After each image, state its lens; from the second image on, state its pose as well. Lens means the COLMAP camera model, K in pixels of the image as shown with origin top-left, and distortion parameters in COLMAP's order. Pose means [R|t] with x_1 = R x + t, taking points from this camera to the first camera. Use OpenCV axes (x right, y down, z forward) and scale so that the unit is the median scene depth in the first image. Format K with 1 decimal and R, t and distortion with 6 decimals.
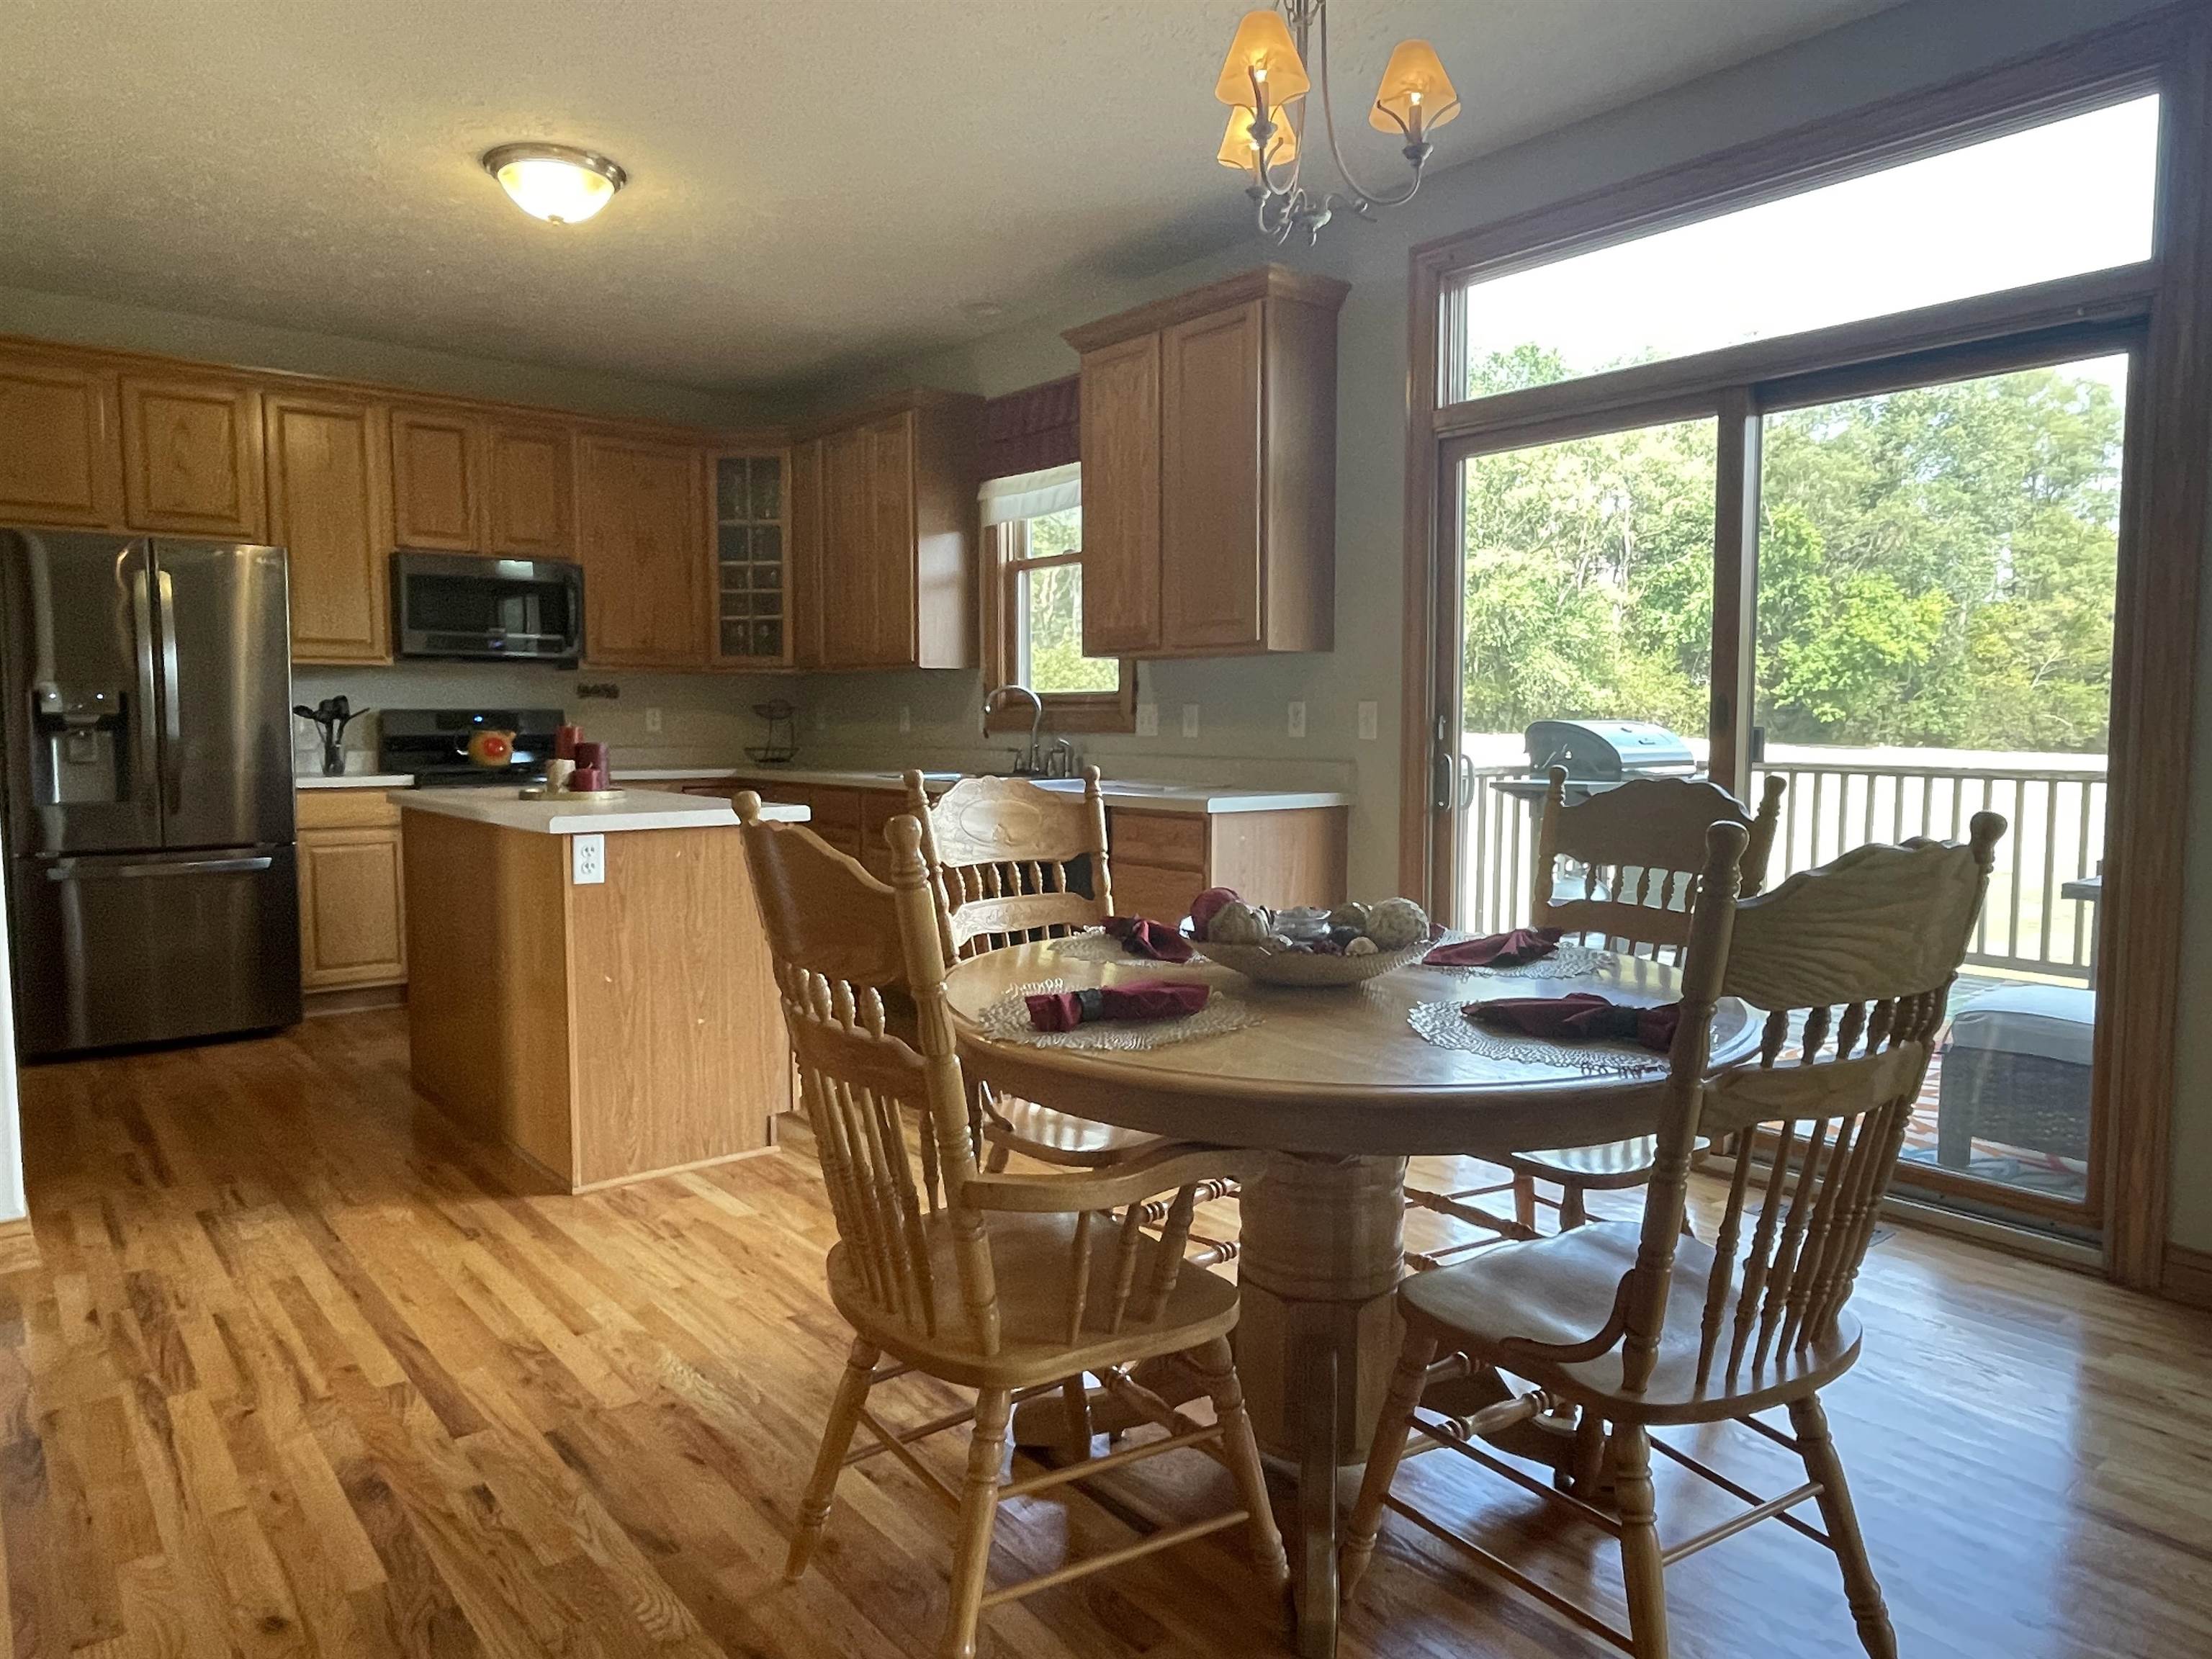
lens RADIAL K [[1427.2, 0, 1111.2], [0, 1427.2, 829.9], [0, 0, 1]] dist [-0.003814, -0.002508]
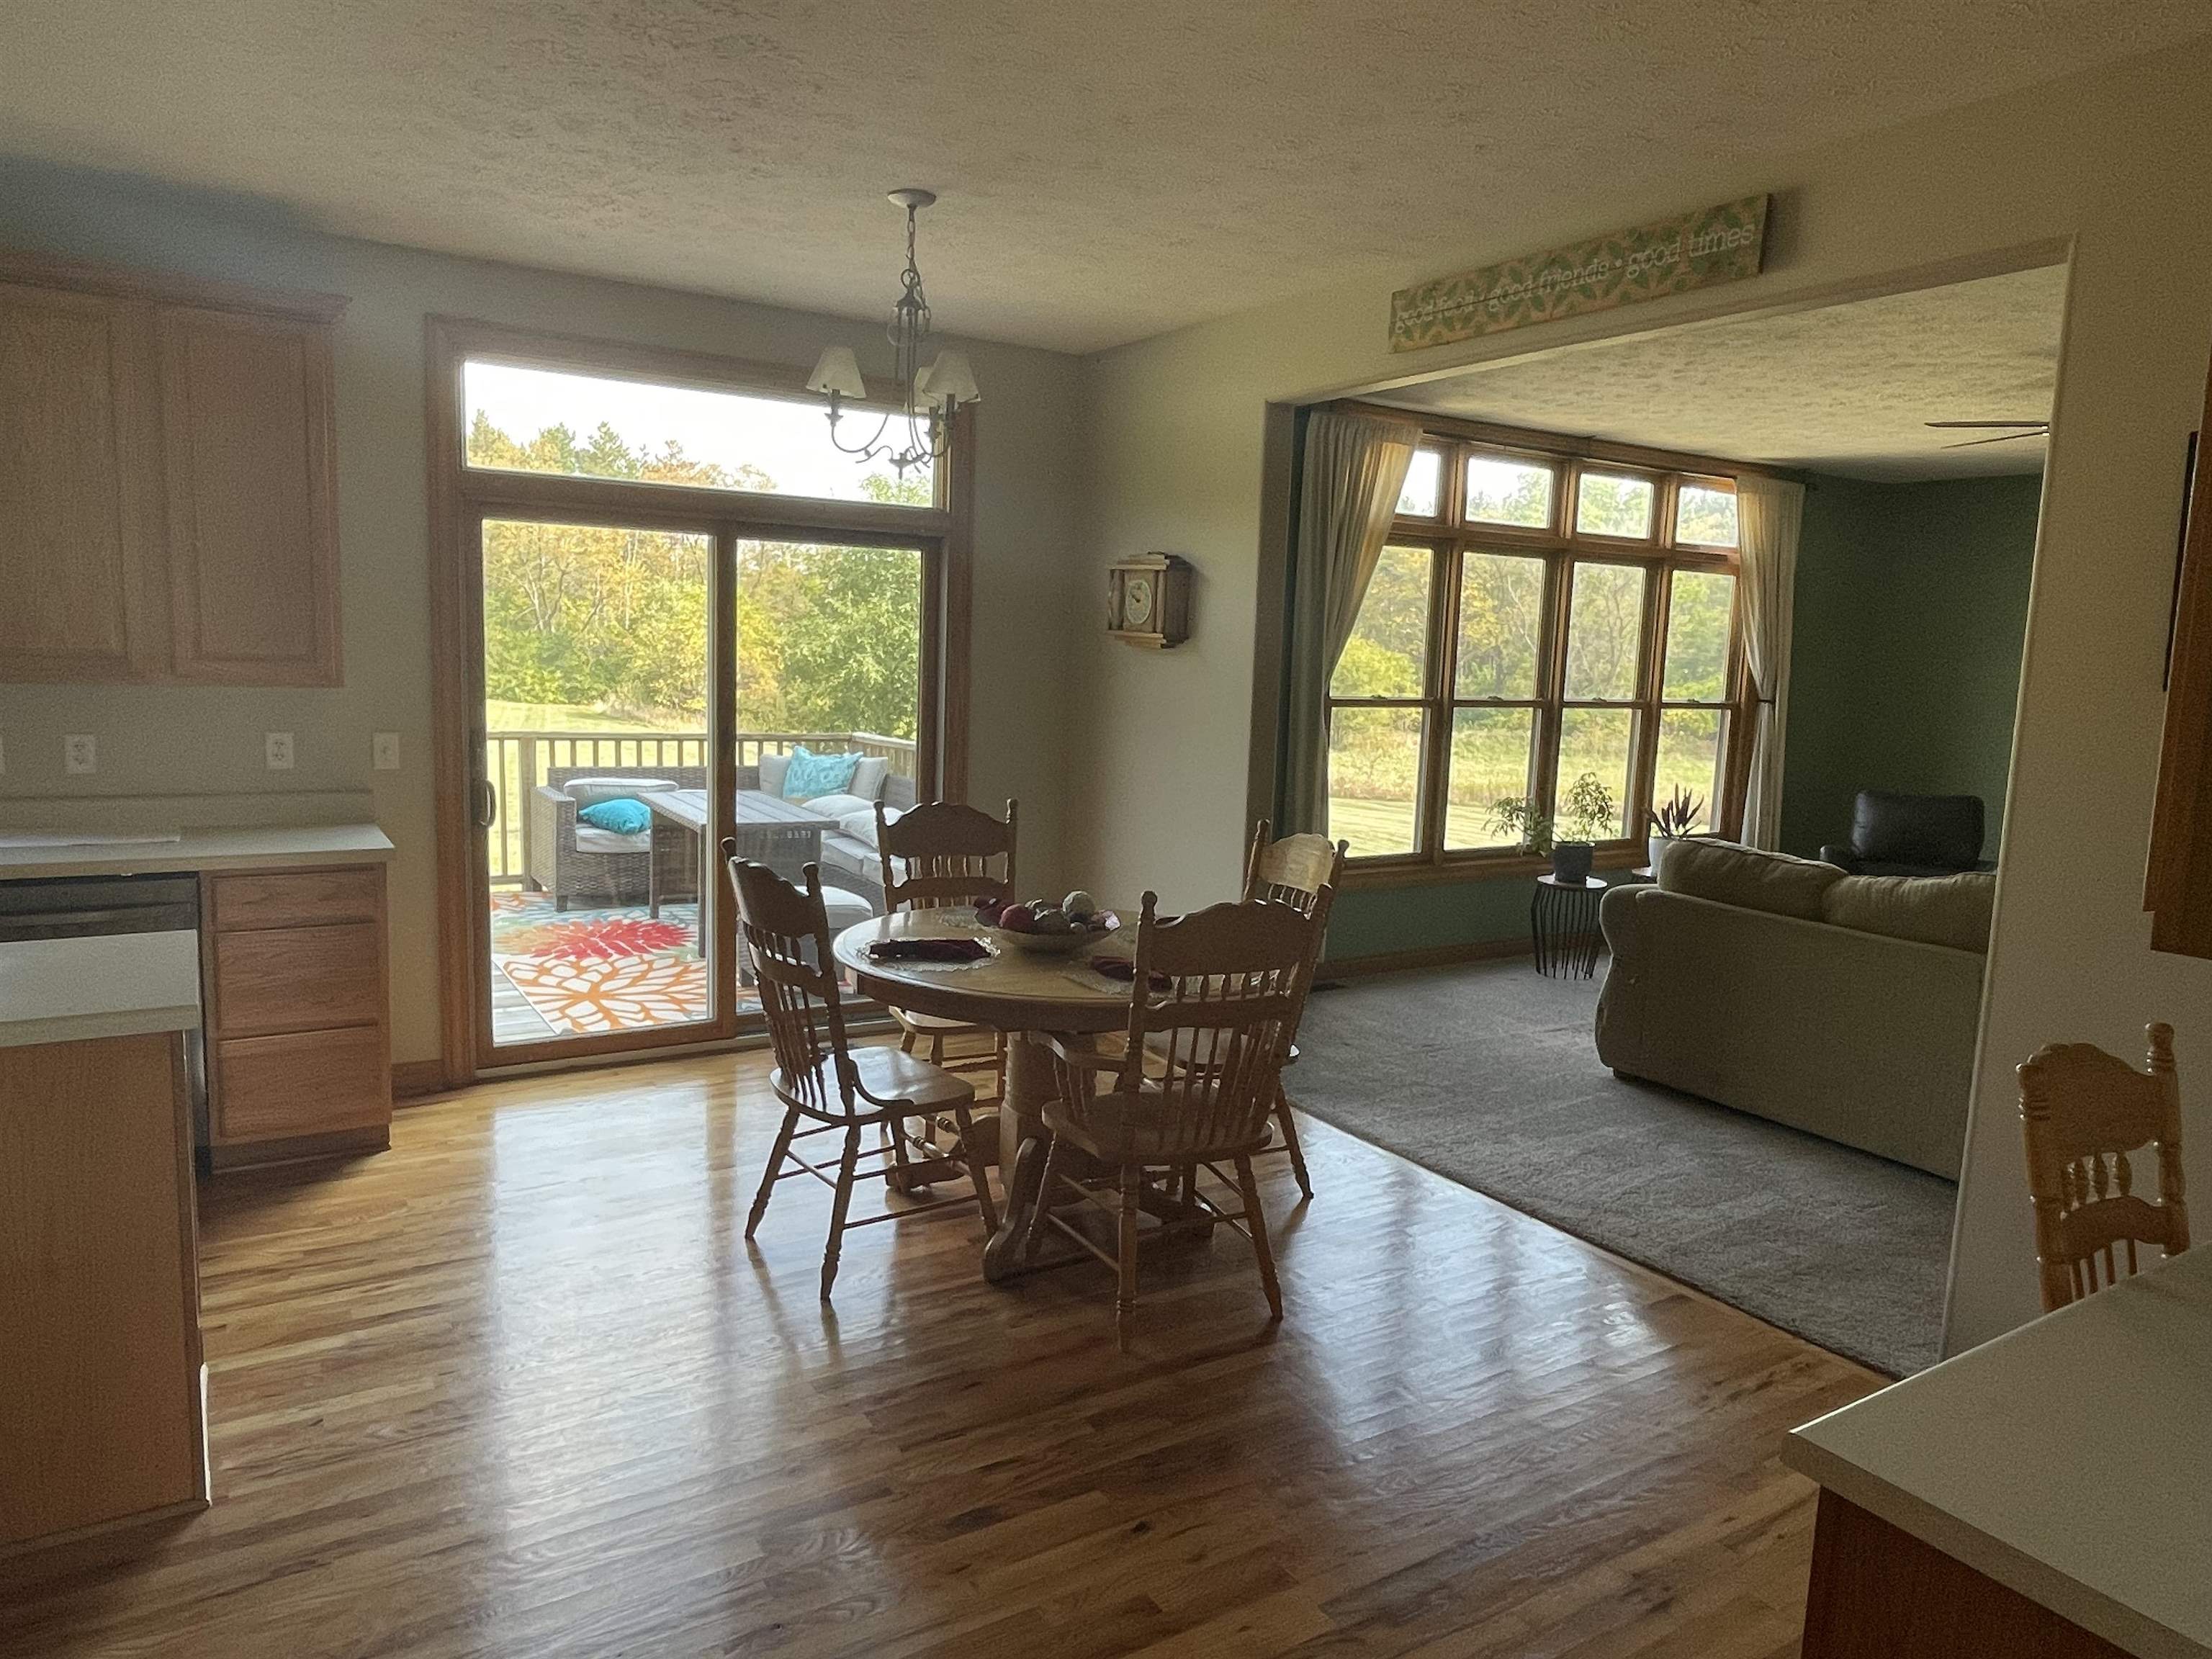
lens RADIAL K [[1427.2, 0, 1107.4], [0, 1427.2, 823.6], [0, 0, 1]] dist [-0.003814, -0.002508]
pose [[0.125858, -0.122440, 0.984463, -0.601329], [0.038838, 0.992202, 0.118437, -0.097113], [-0.991288, 0.023328, 0.129632, 0.263598]]
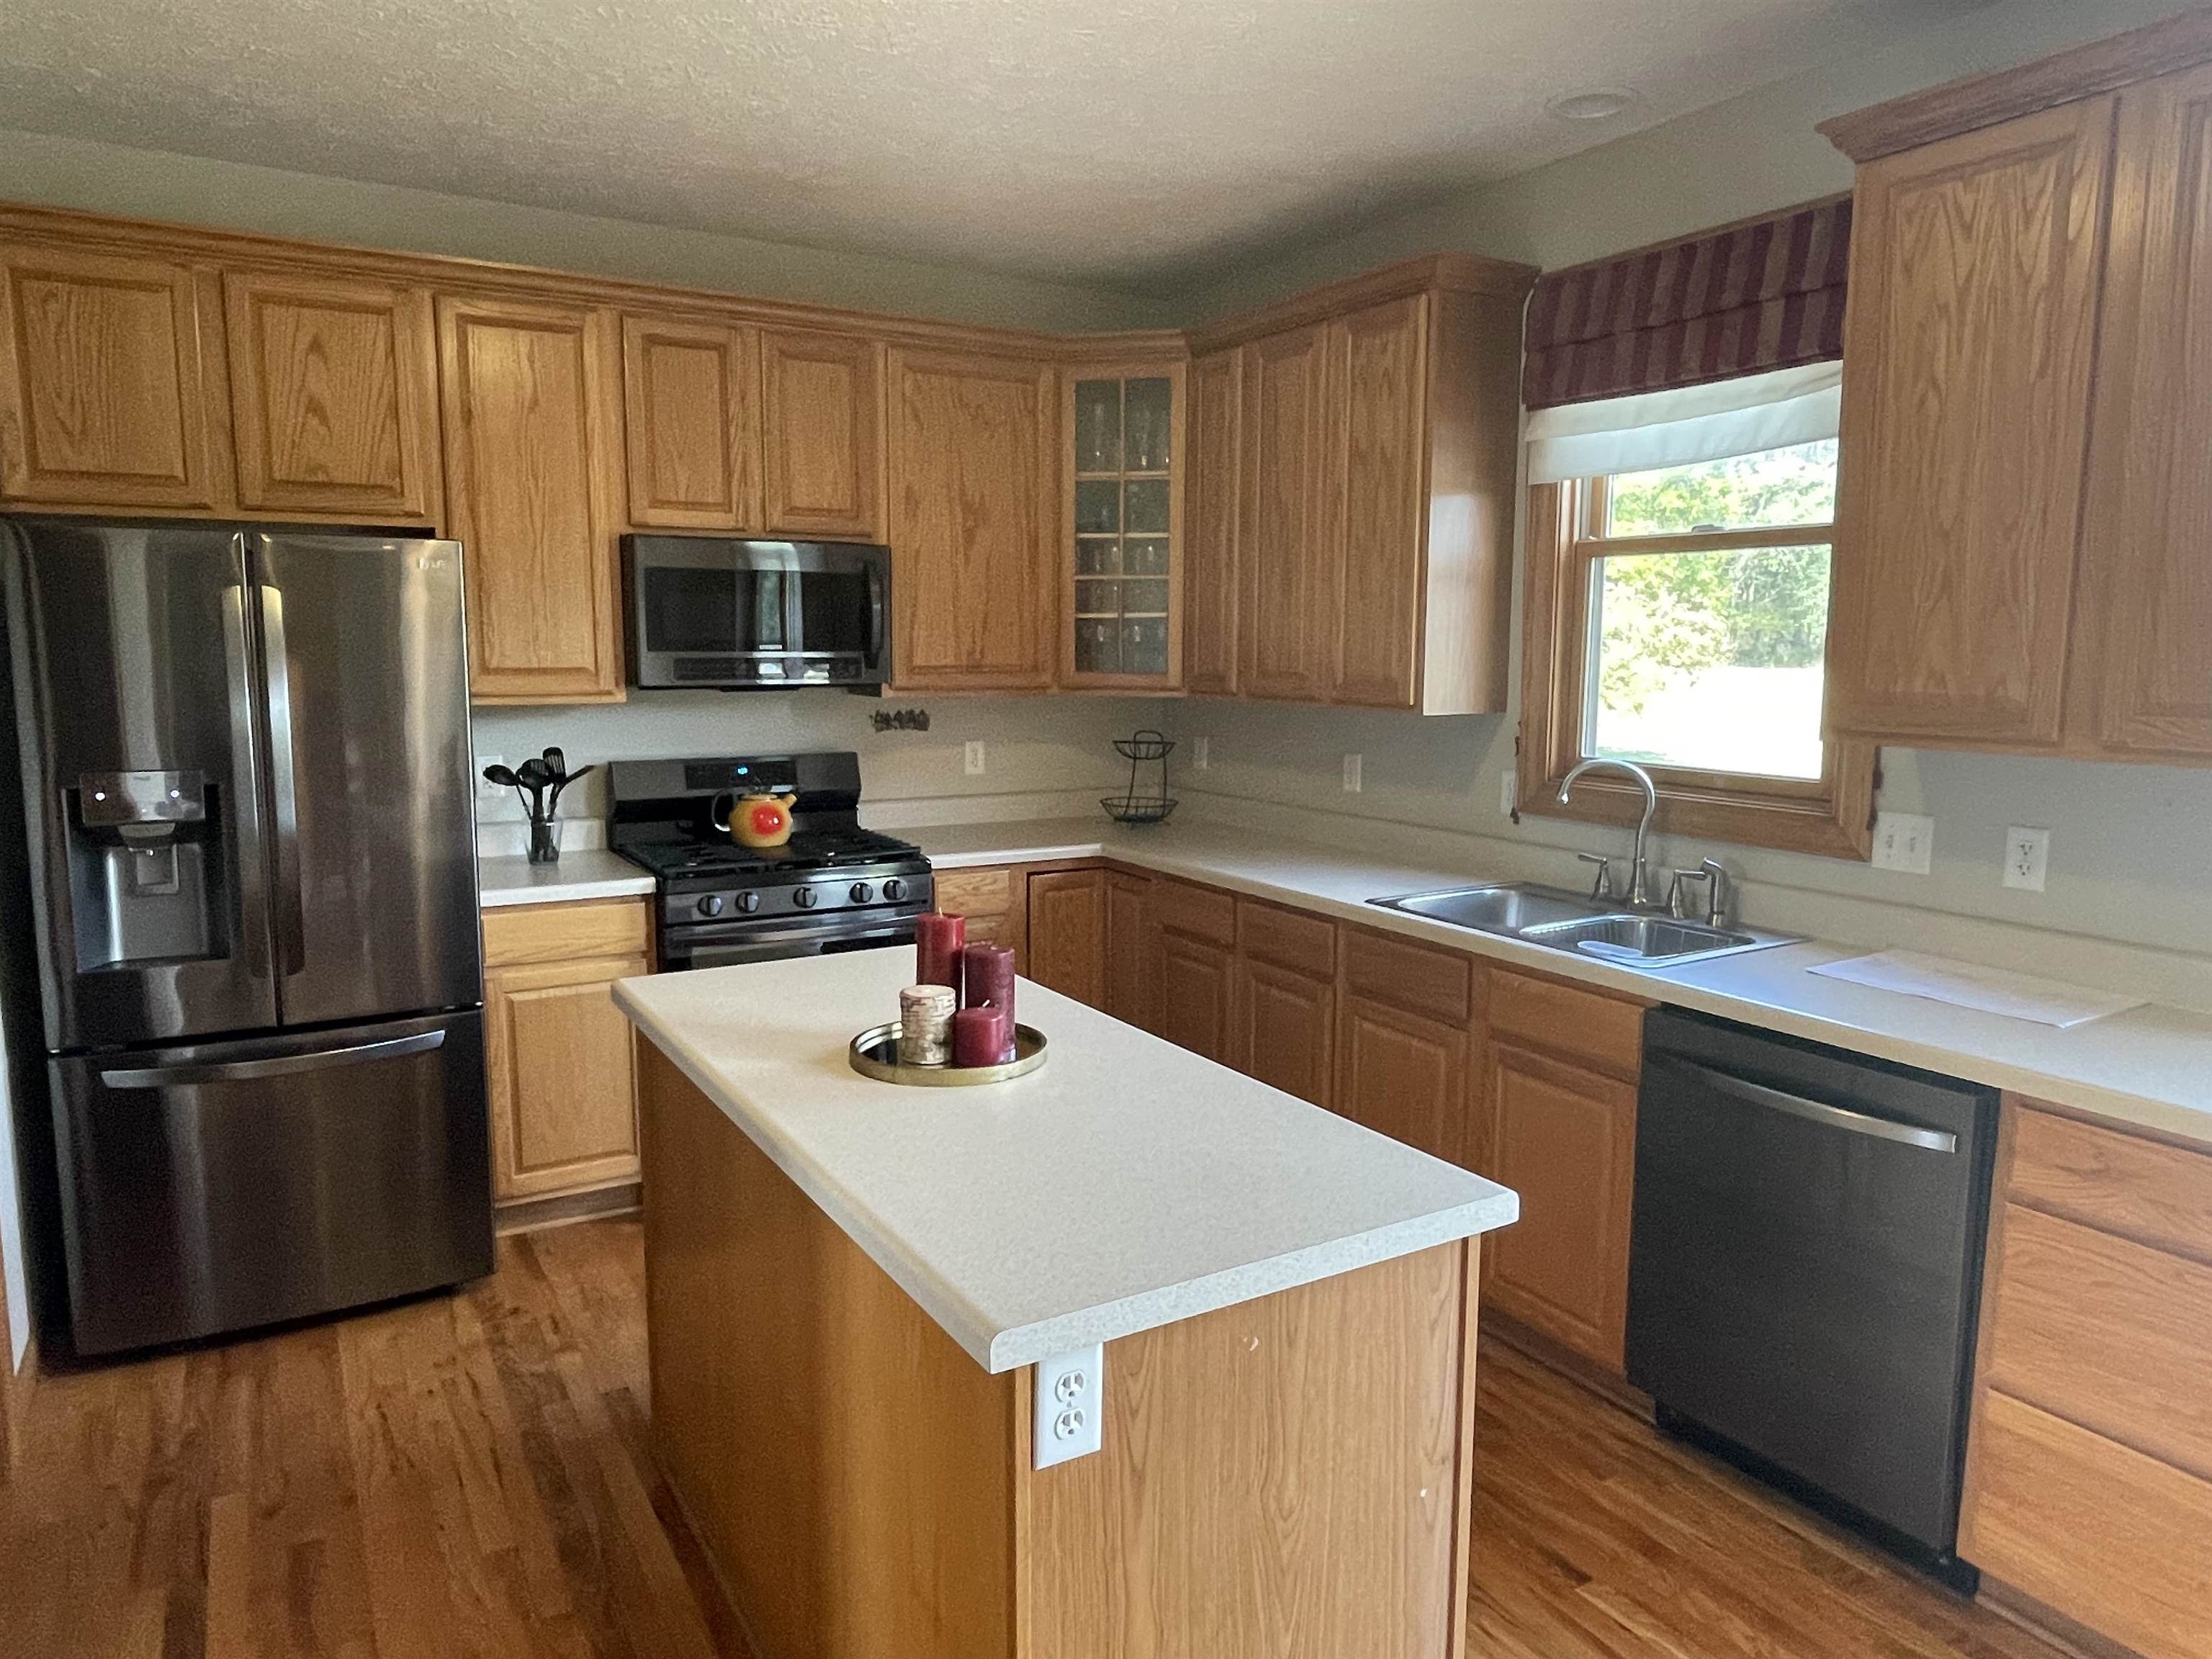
lens RADIAL K [[1427.2, 0, 1103.7], [0, 1427.2, 824.3], [0, 0, 1]] dist [-0.003814, -0.002508]
pose [[0.988735, 0.023604, -0.147801, -0.181373], [-0.016051, 0.998513, 0.052089, -0.097880], [0.148810, -0.049130, 0.987645, 0.369313]]
